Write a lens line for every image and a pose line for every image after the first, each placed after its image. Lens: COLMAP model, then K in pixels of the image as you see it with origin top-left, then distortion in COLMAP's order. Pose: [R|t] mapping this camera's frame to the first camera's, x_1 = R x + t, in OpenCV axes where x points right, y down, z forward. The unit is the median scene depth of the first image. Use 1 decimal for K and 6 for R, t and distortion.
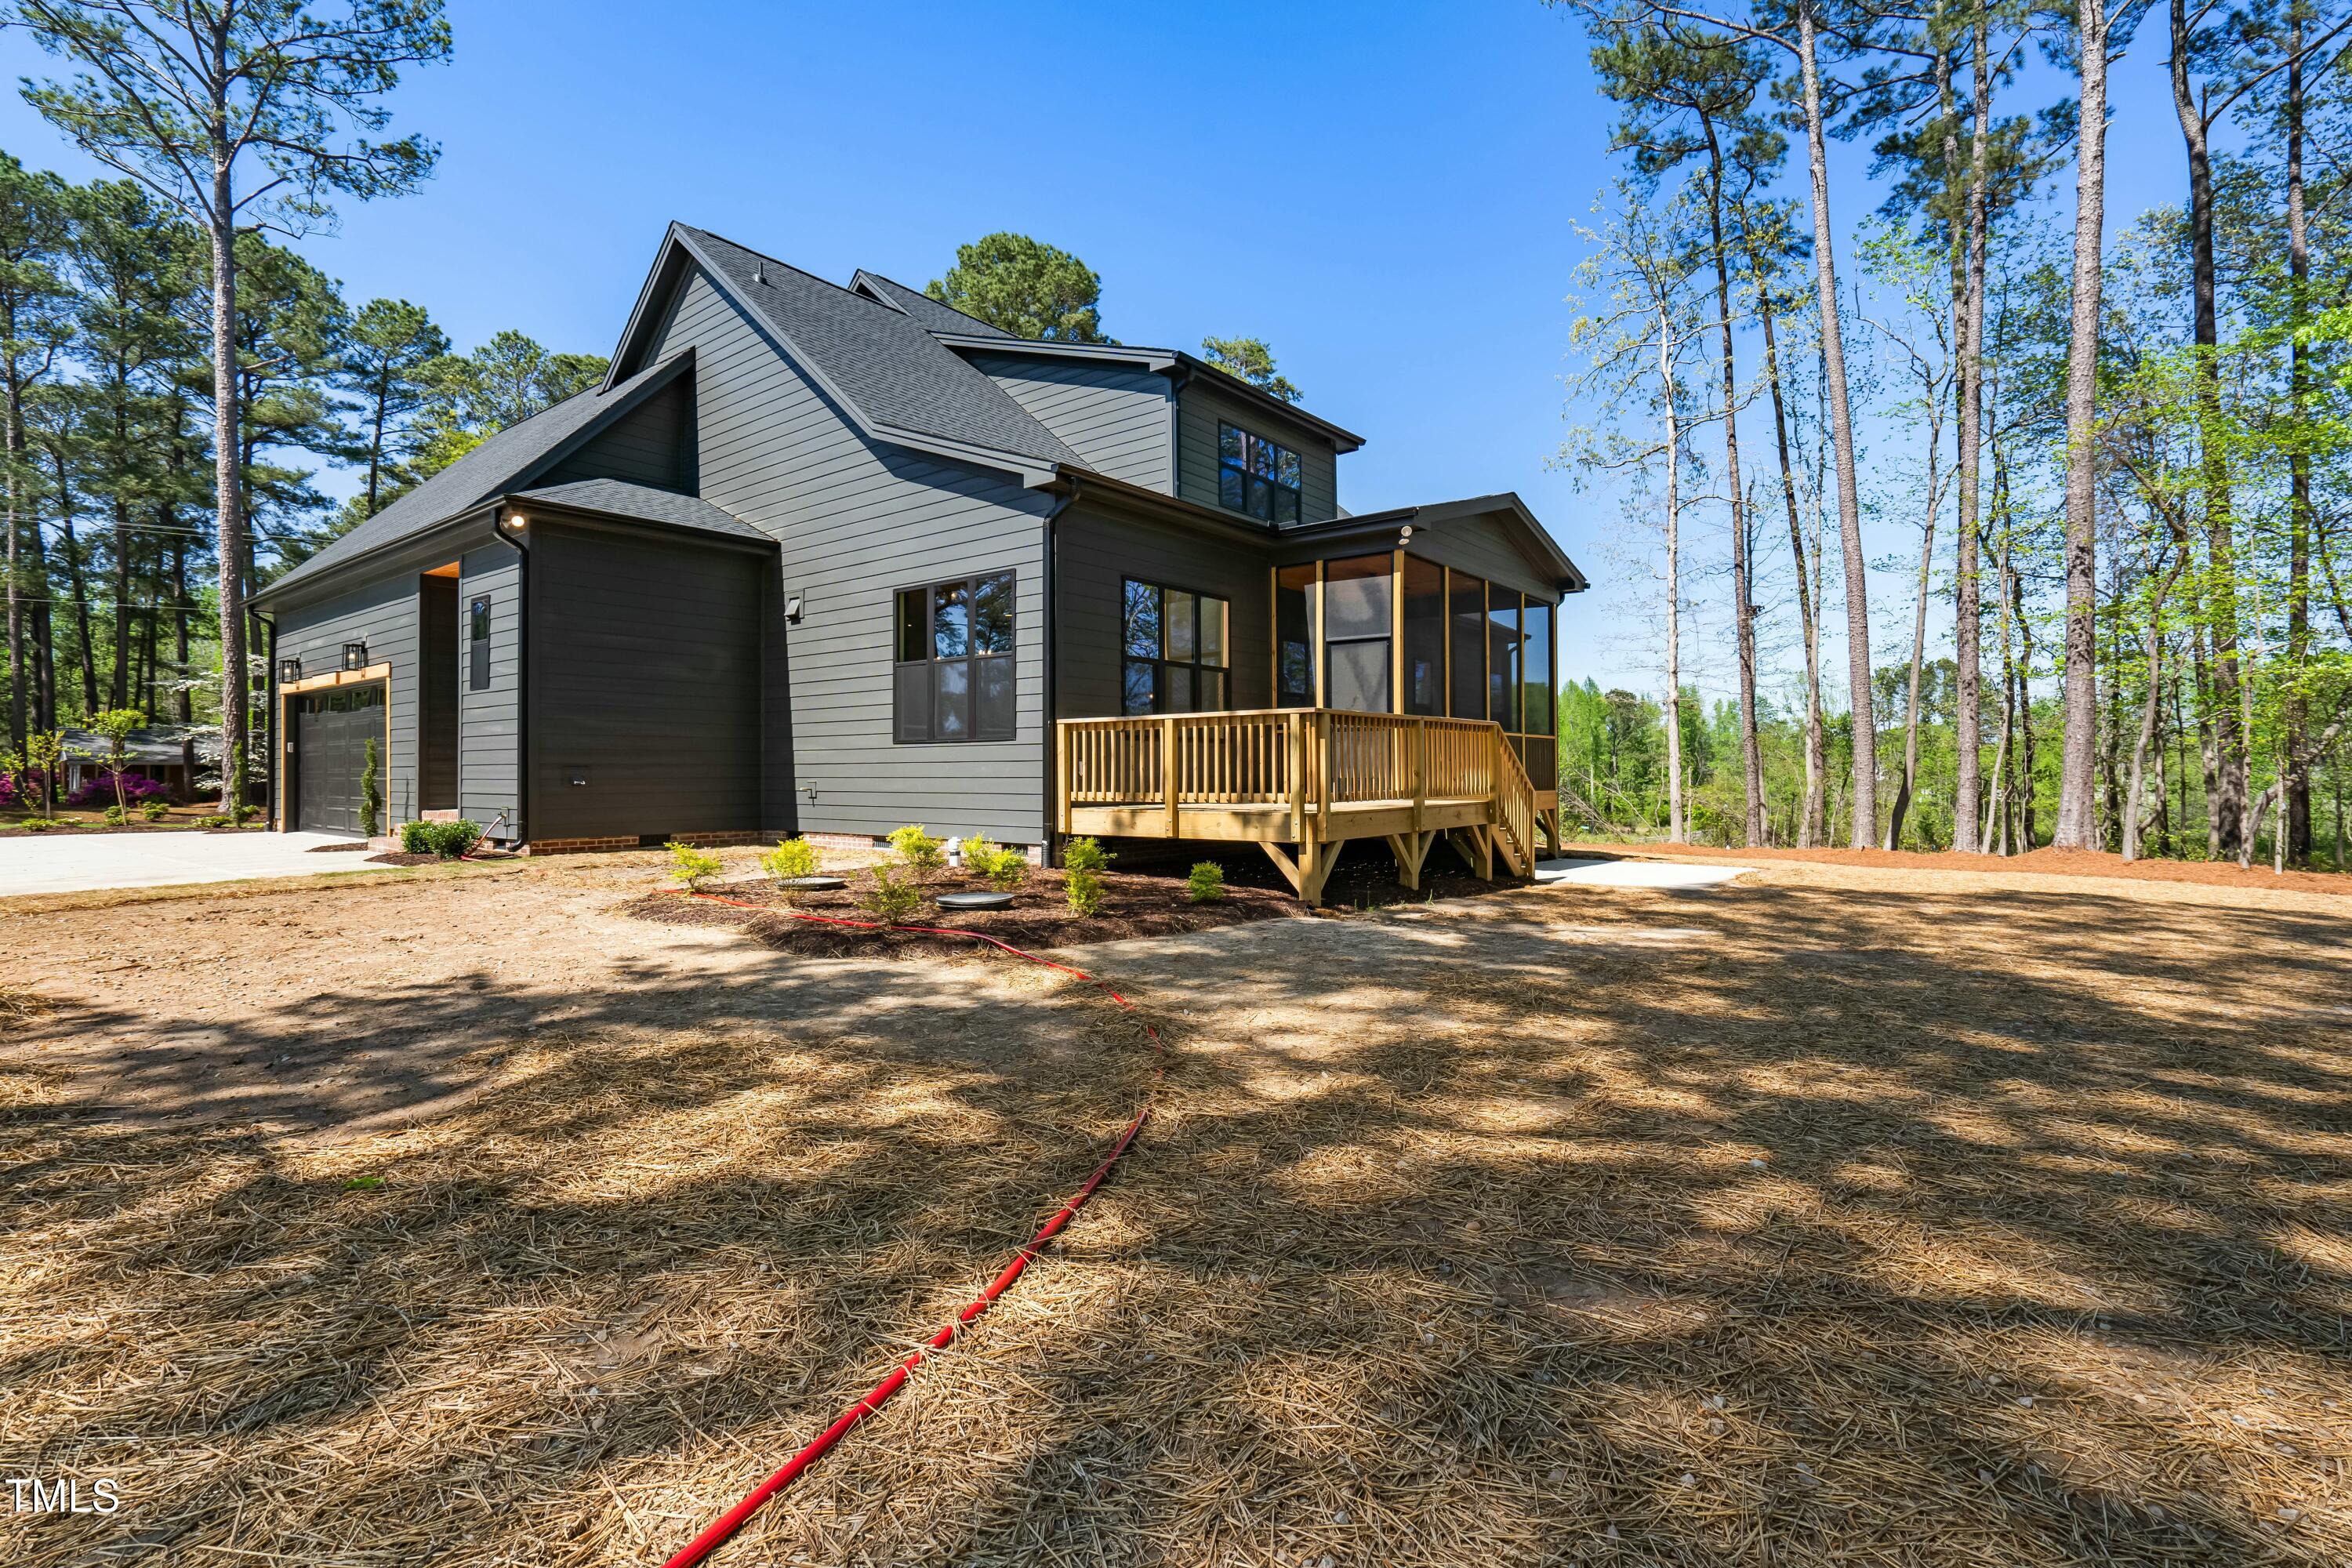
lens RADIAL K [[1082.7, 0, 1167.5], [0, 1082.7, 774.1], [0, 0, 1]] dist [-0.004465, 0.002269]
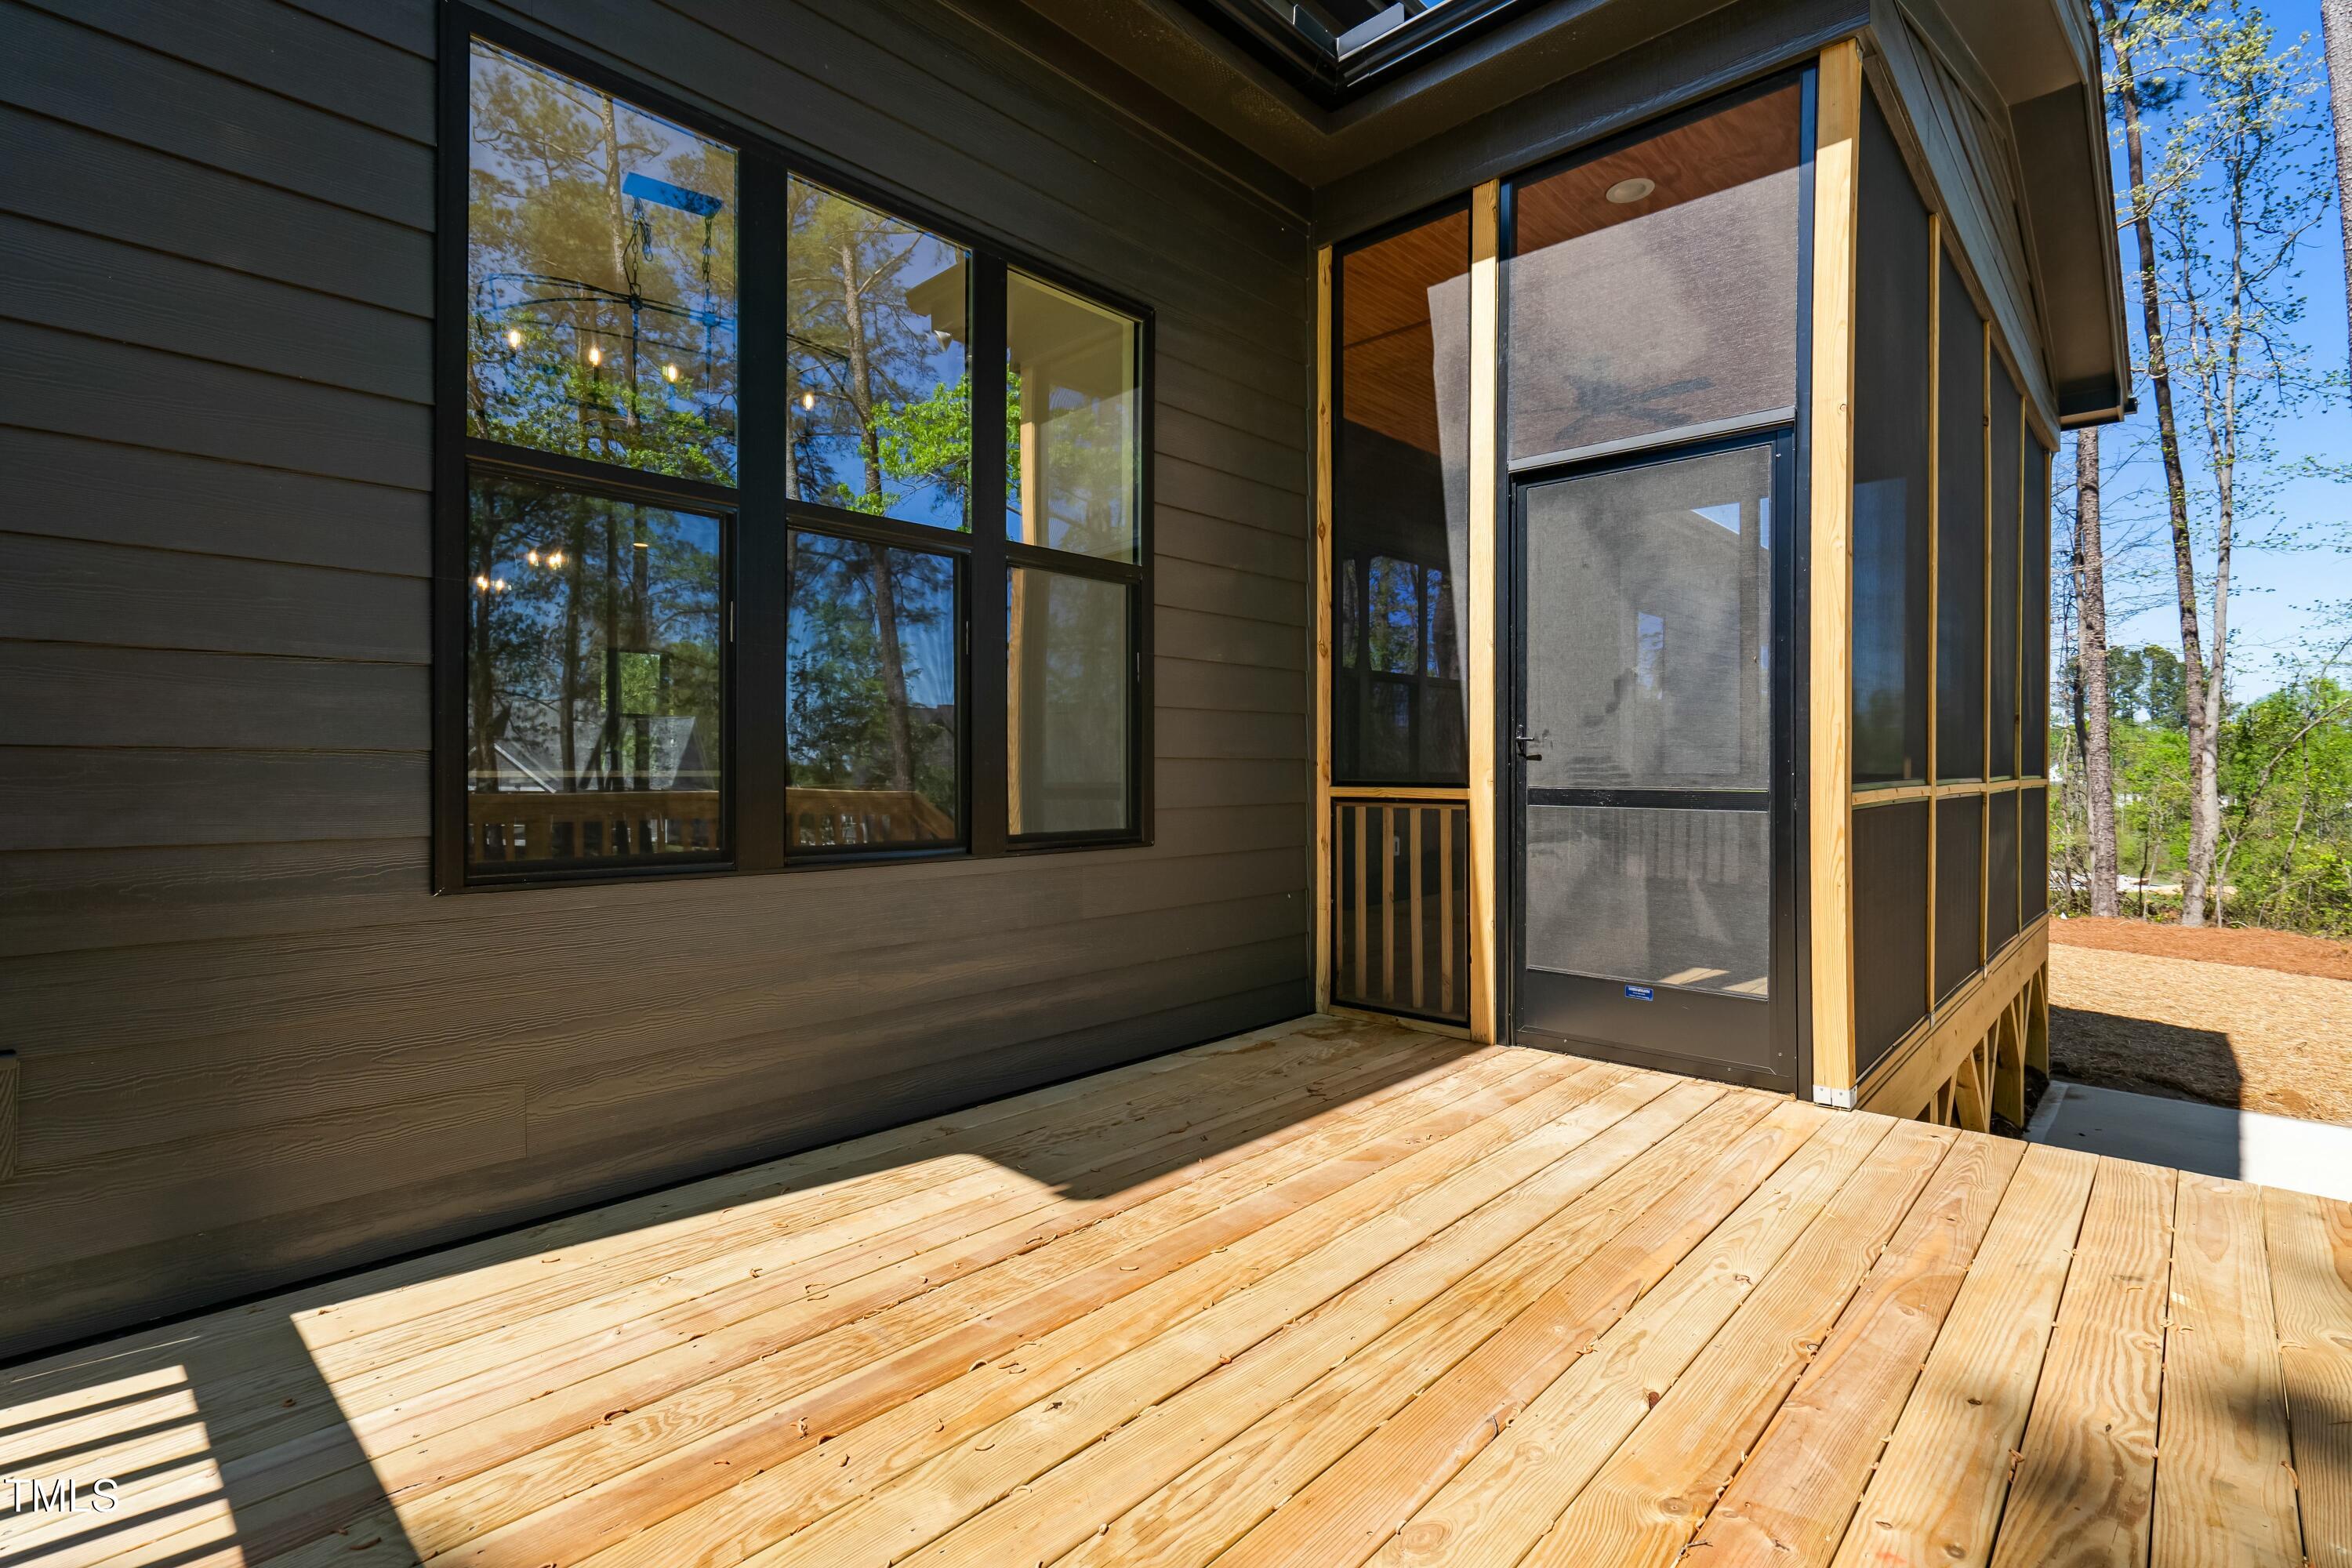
lens RADIAL K [[1082.7, 0, 1174.7], [0, 1082.7, 781.4], [0, 0, 1]] dist [-0.004465, 0.002269]
pose [[0.996814, 0.004782, -0.079615, 0.042089], [-0.003851, 0.999922, 0.011851, -0.023607], [0.079665, -0.011506, 0.996755, 0.360030]]
